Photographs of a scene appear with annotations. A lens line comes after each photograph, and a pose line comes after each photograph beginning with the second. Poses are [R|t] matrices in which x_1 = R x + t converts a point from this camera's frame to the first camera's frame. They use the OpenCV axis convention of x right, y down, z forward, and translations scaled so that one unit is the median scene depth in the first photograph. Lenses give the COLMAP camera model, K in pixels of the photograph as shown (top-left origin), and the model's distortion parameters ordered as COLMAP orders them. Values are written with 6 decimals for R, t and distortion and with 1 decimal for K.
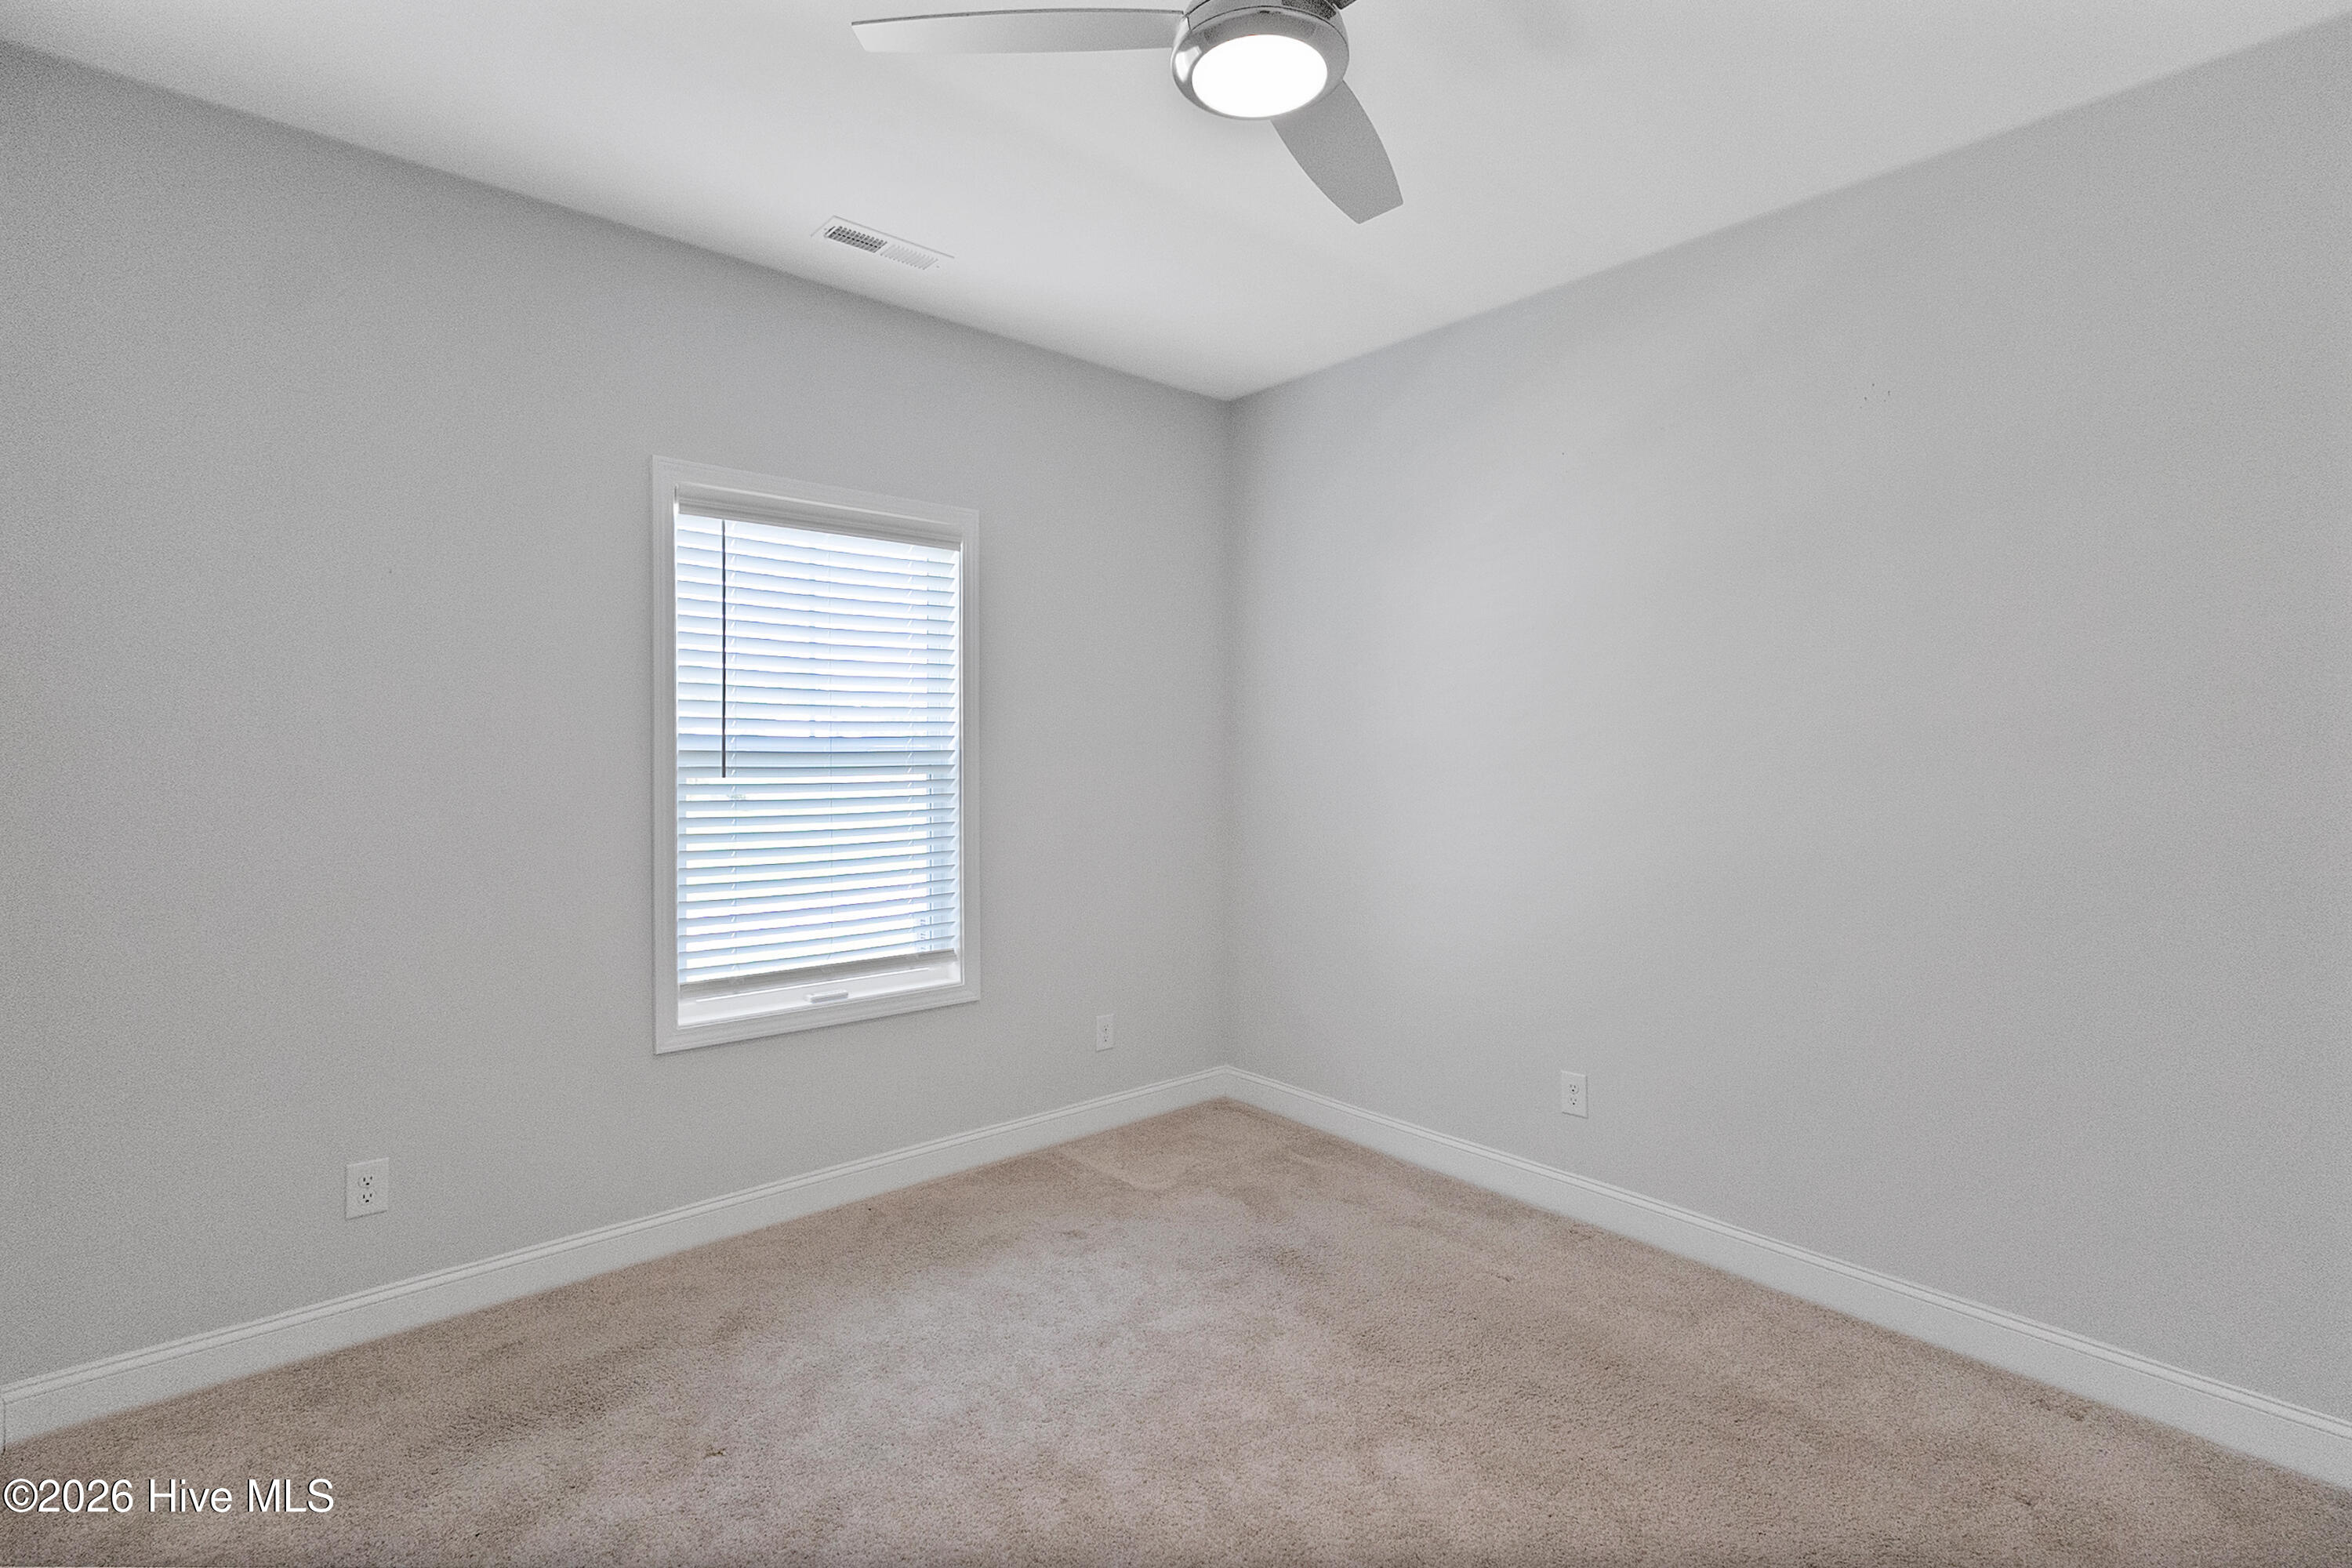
lens RADIAL K [[1126.9, 0, 1198.9], [0, 1126.9, 766.8], [0, 0, 1]] dist [0.027200, 0.000728]
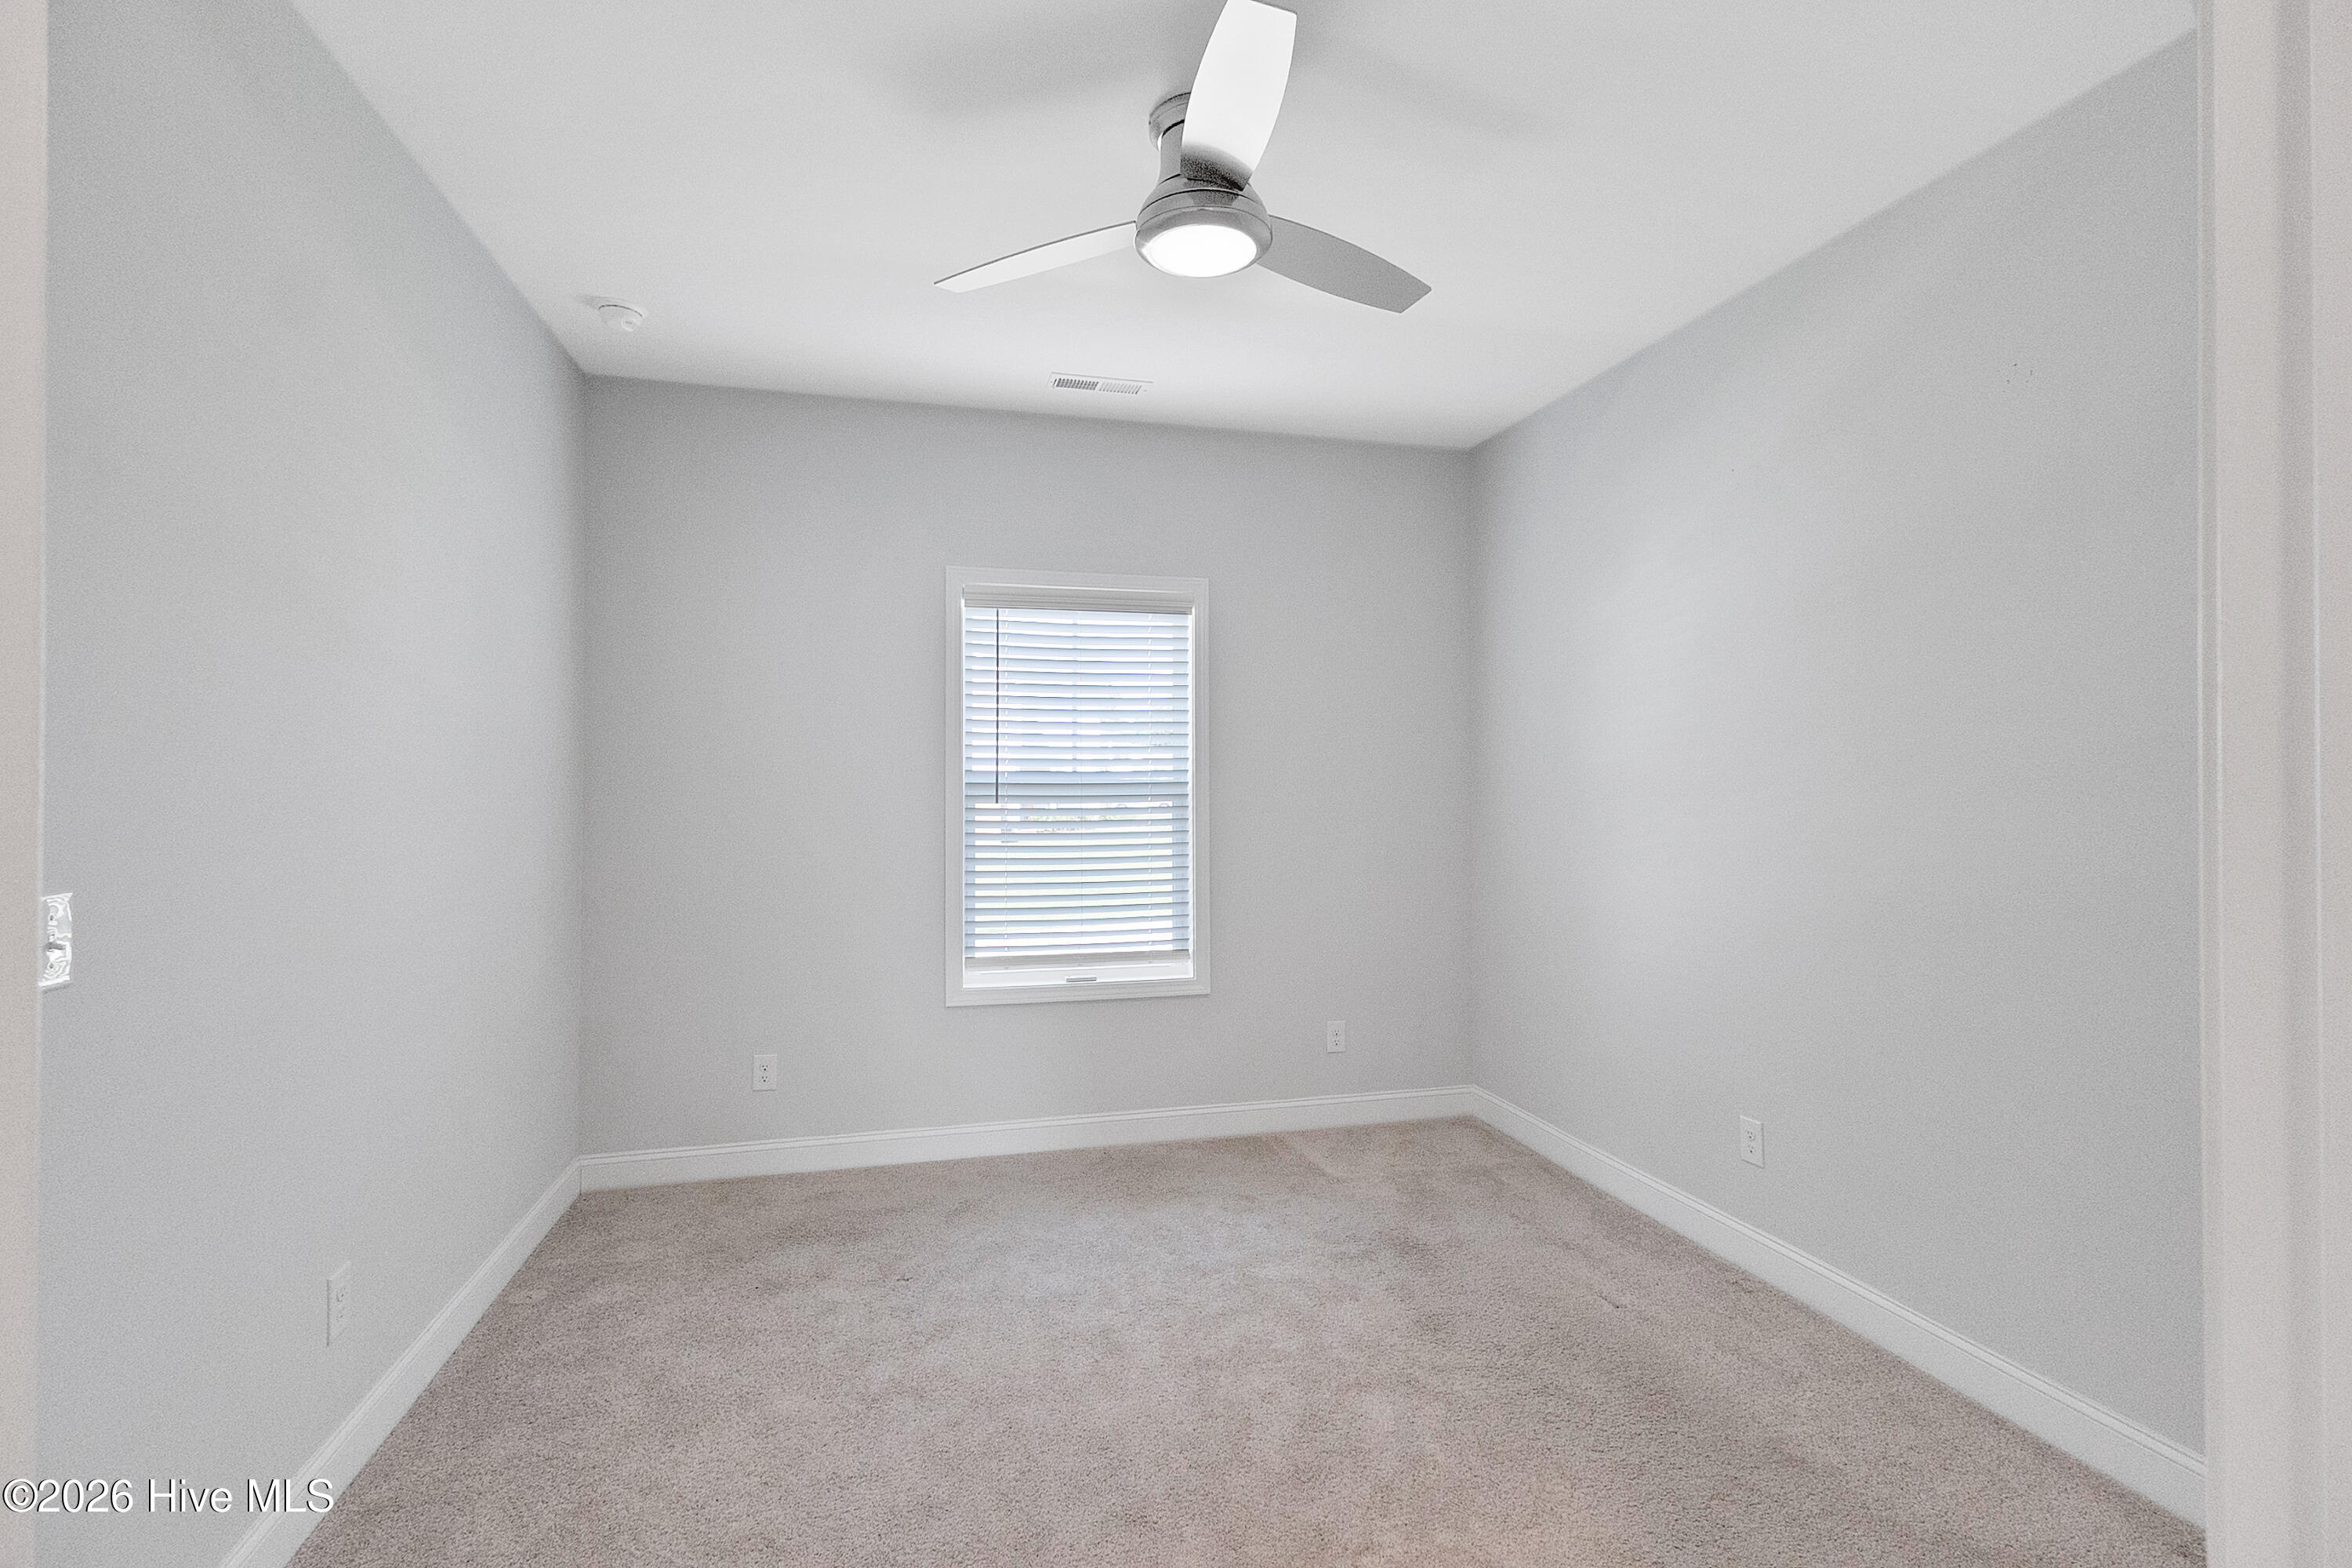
lens RADIAL K [[1126.9, 0, 1183.9], [0, 1126.9, 780.0], [0, 0, 1]] dist [0.027200, 0.000728]
pose [[0.892054, -0.006450, -0.451883, 0.344078], [-0.003290, 0.999779, -0.020766, 0.008641], [0.451917, 0.020011, 0.891836, -0.068859]]
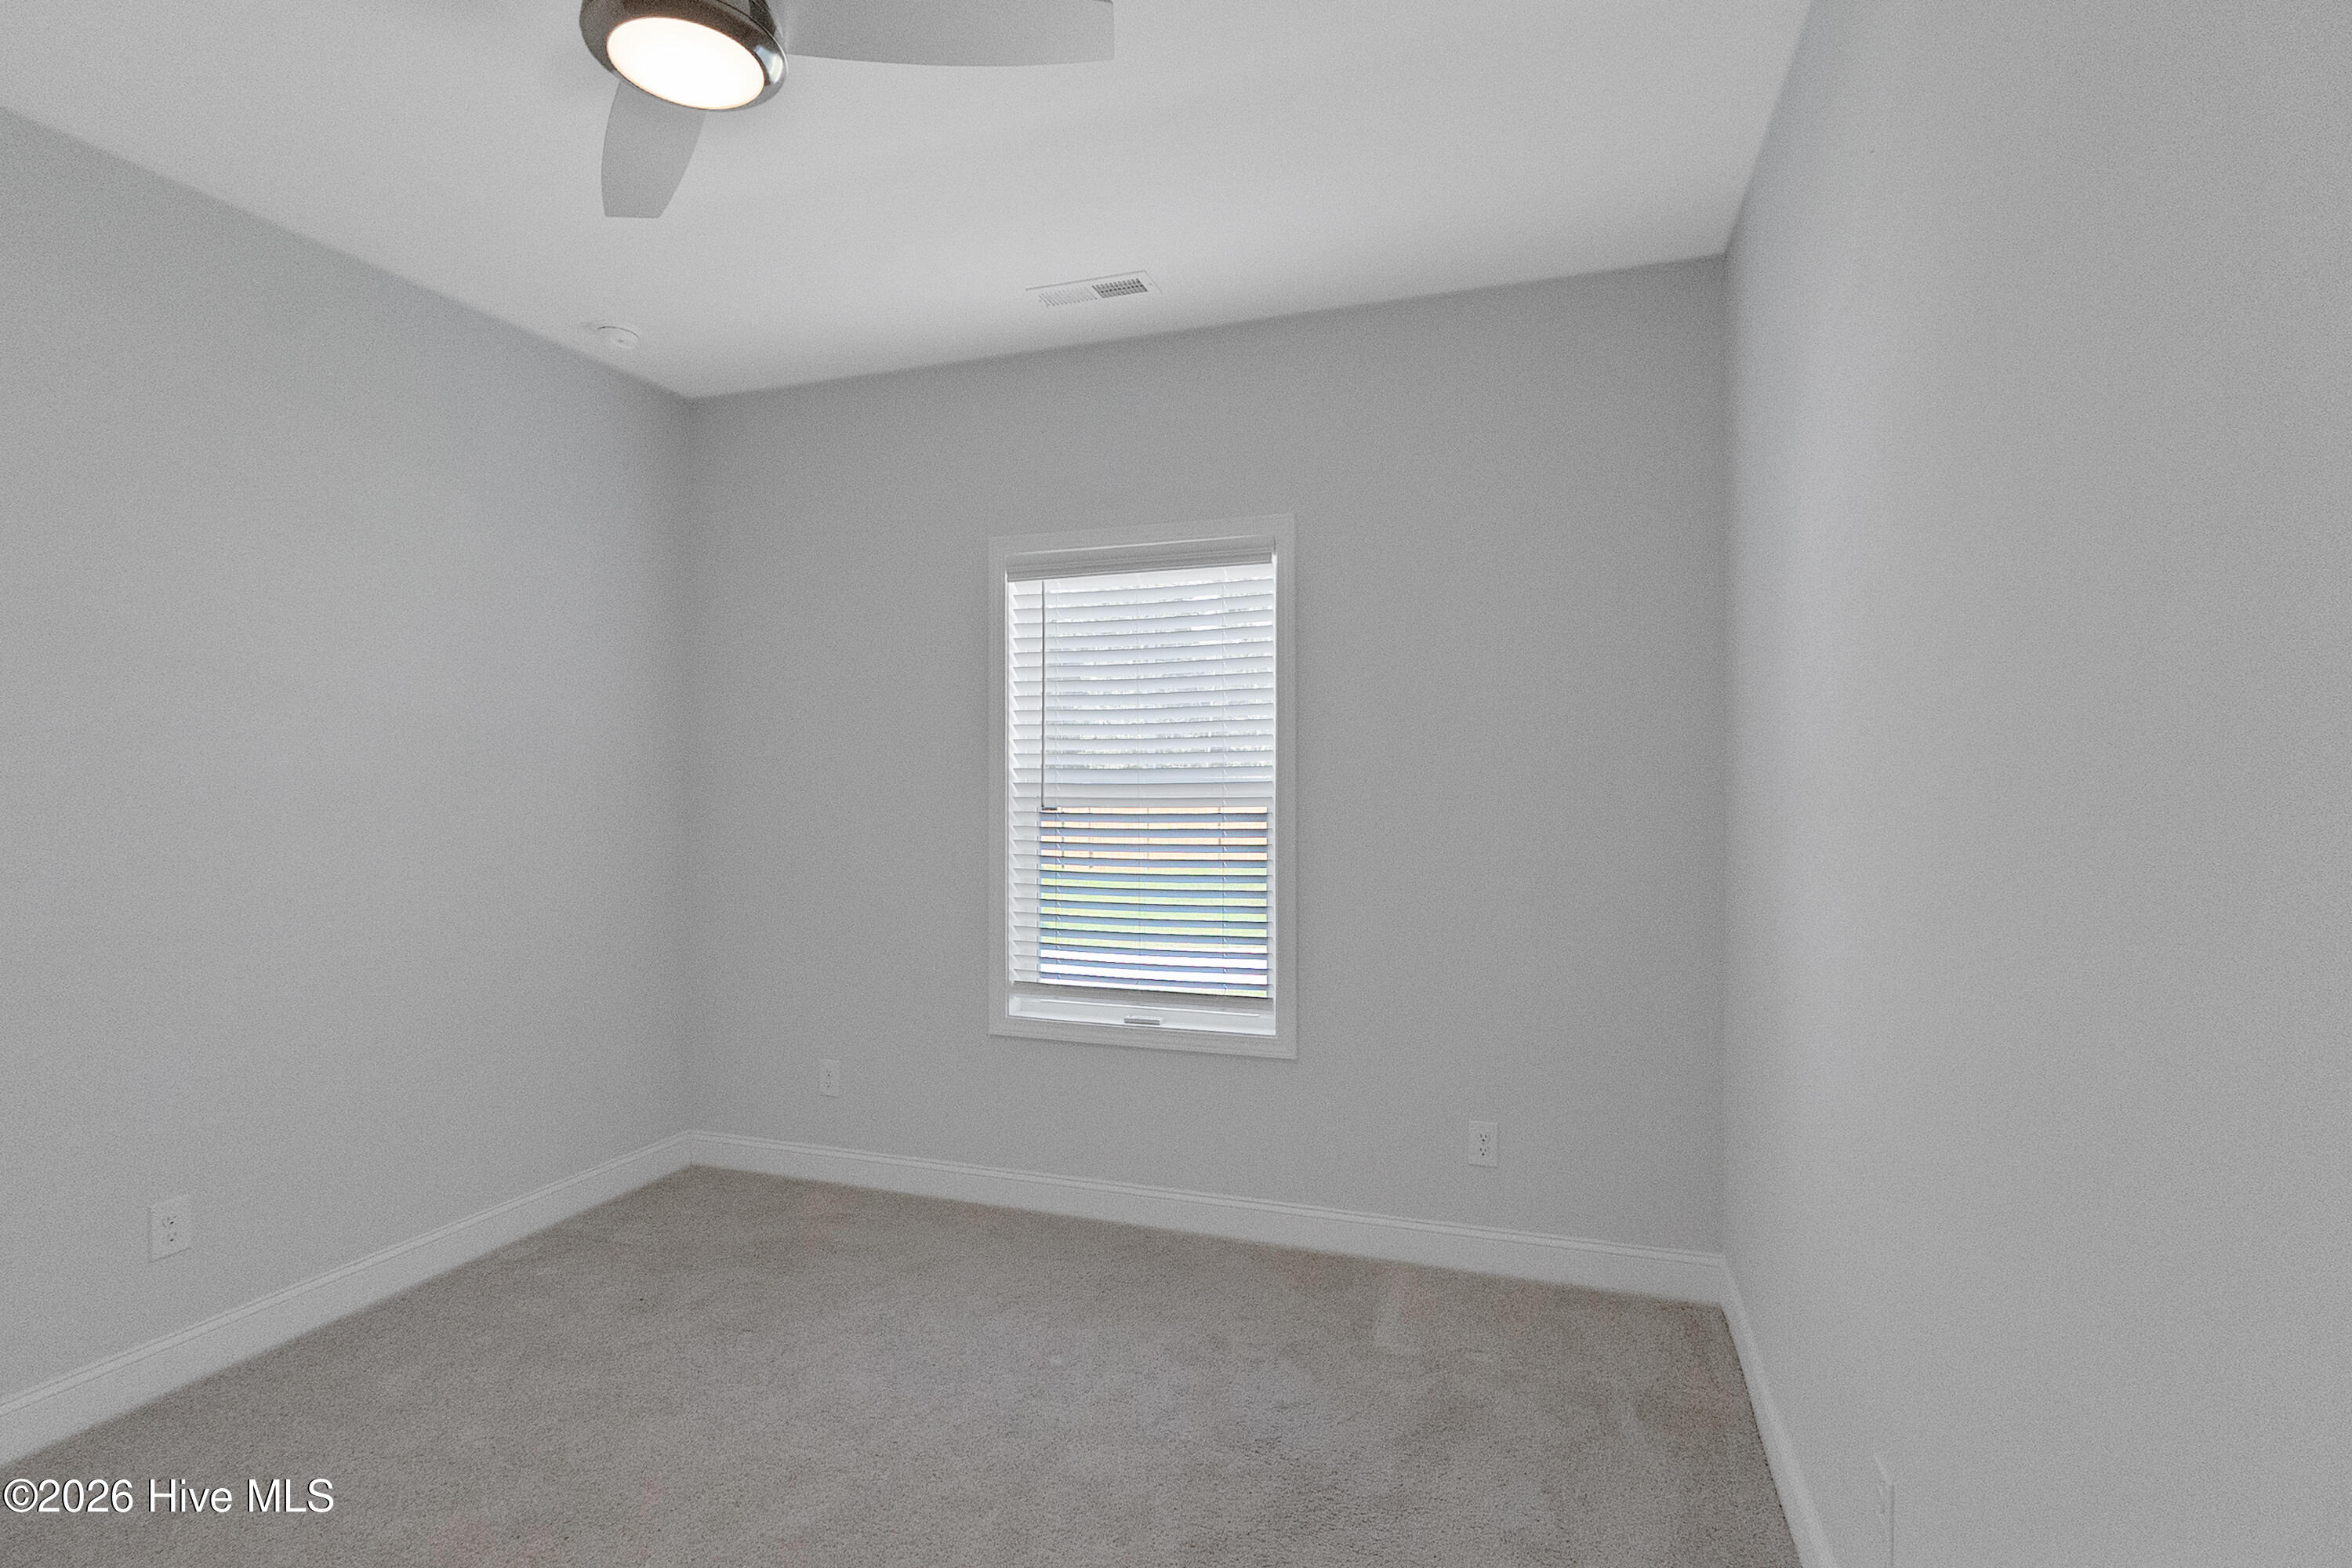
lens RADIAL K [[1152.7, 0, 1169.3], [0, 1152.7, 794.4], [0, 0, 1]] dist [-0.000214, 0.000002]
pose [[0.471180, 0.006187, -0.882015, 0.617070], [-0.007089, 0.999970, 0.003227, -0.006590], [0.882009, 0.004732, 0.471210, 0.528305]]
